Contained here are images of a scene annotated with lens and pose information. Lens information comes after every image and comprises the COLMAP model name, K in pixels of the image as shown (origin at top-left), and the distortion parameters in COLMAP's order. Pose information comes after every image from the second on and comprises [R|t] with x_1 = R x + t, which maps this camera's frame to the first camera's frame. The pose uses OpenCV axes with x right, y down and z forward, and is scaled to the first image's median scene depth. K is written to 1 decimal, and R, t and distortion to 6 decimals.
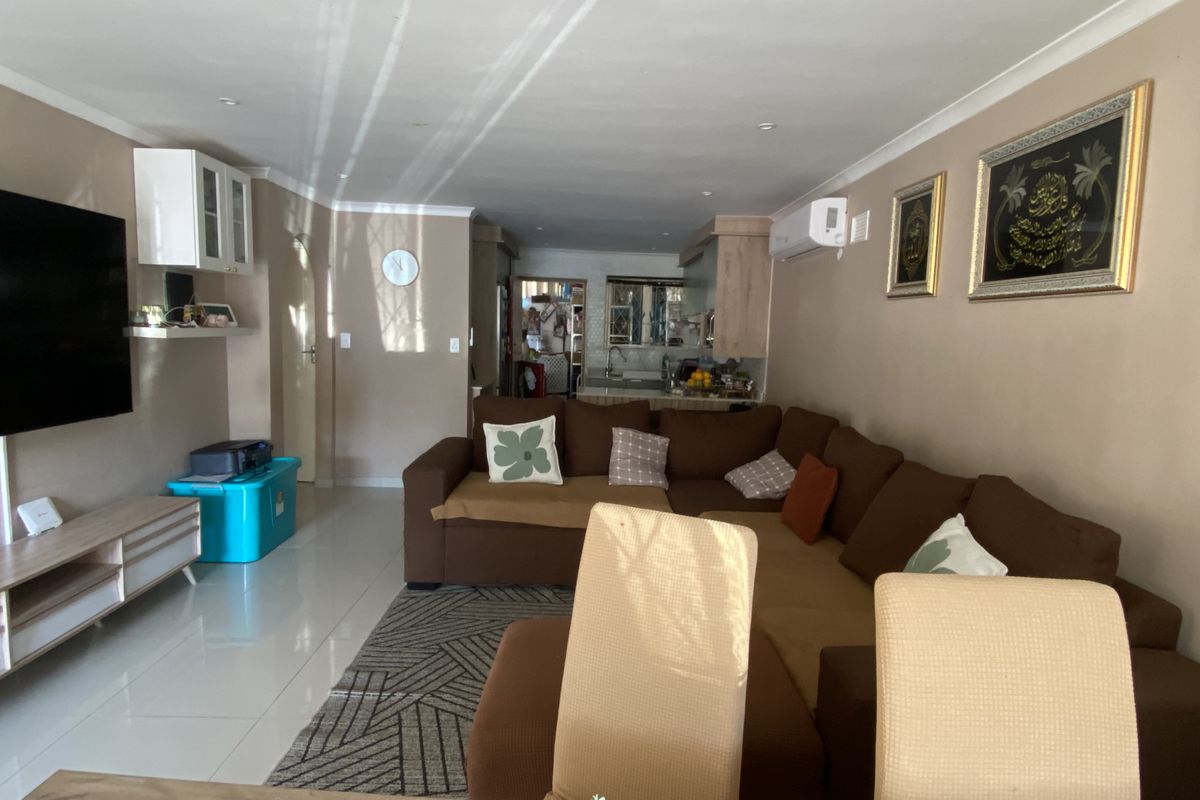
lens RADIAL K [[661.0, 0, 600.0], [0, 661.0, 400.0], [0, 0, 1]] dist [0.068677, -0.070796]
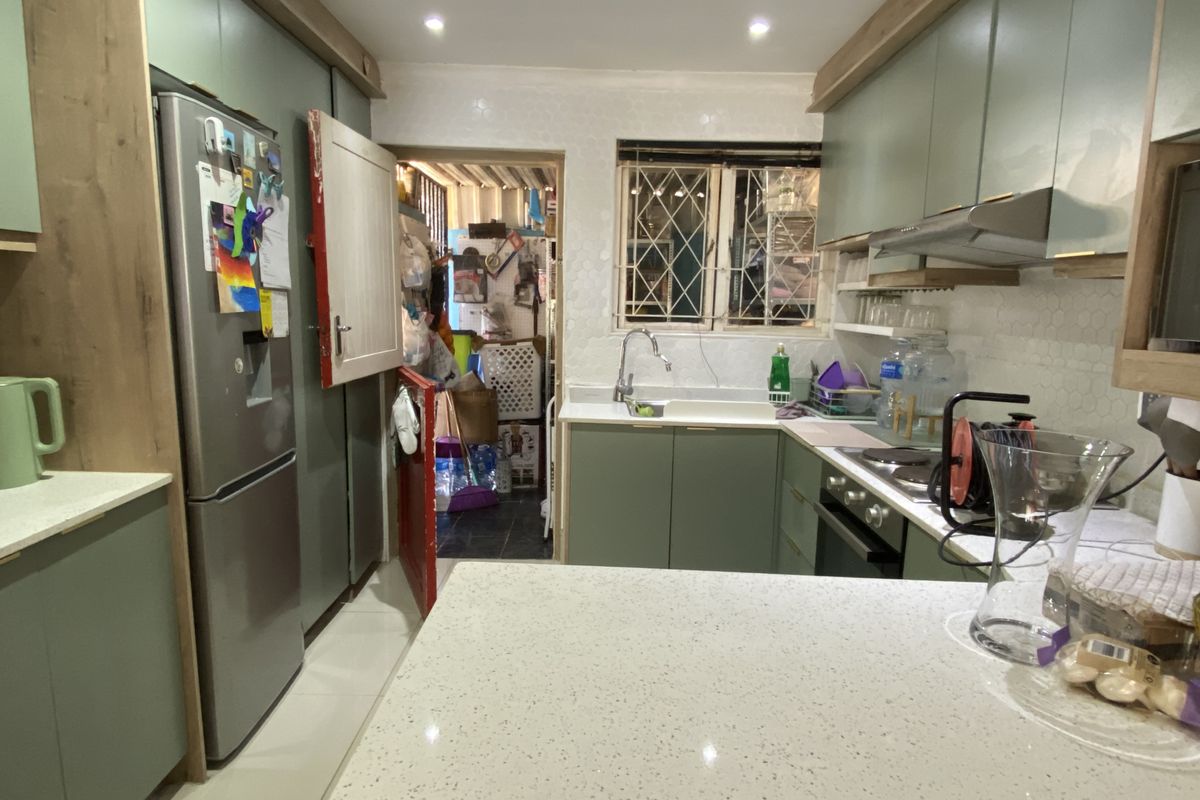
lens RADIAL K [[661.0, 0, 600.0], [0, 661.0, 400.0], [0, 0, 1]] dist [0.068677, -0.070796]
pose [[0.999700, -0.007128, -0.023452, 0.016709], [0.008120, 0.999066, 0.042446, -0.115529], [0.023127, -0.042624, 0.998823, 1.262292]]
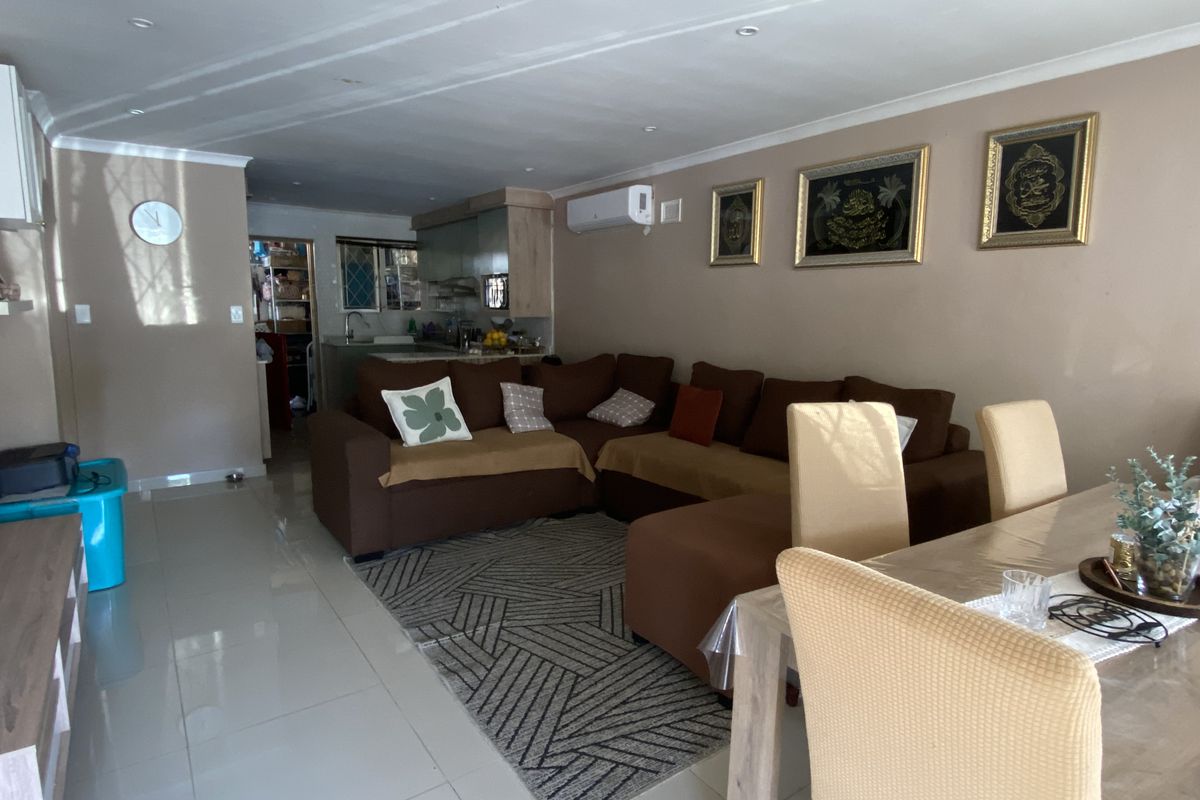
lens RADIAL K [[661.0, 0, 600.0], [0, 661.0, 400.0], [0, 0, 1]] dist [0.068677, -0.070796]
pose [[0.827961, -0.107998, 0.550287, -0.468485], [0.078220, 0.993929, 0.077376, -0.002346], [-0.555303, -0.021021, 0.831382, -0.008974]]
